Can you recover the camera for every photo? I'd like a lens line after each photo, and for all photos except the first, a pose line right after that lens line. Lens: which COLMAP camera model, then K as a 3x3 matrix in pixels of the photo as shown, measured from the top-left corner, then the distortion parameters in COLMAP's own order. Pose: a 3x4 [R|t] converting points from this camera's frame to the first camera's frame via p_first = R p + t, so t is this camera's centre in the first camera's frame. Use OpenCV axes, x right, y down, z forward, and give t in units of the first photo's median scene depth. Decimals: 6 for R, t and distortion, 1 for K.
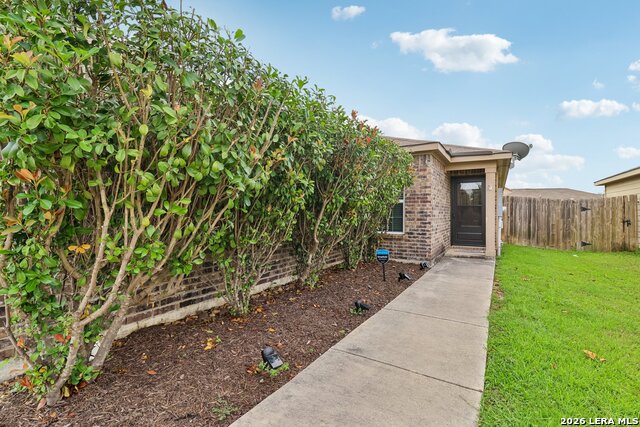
lens RADIAL K [[297.9, 0, 317.0], [0, 297.9, 207.2], [0, 0, 1]] dist [0.000373, -0.000249]
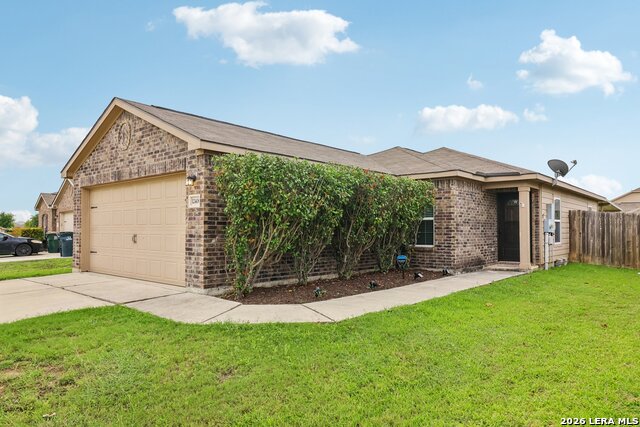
lens RADIAL K [[428.9, 0, 320.0], [0, 428.9, 213.5], [0, 0, 1]] dist [0.004008, 0.001103]
pose [[0.985382, -0.012092, -0.169931, 0.278794], [0.008060, 0.999670, -0.024394, -0.006605], [0.170169, 0.022668, 0.985154, -1.487296]]
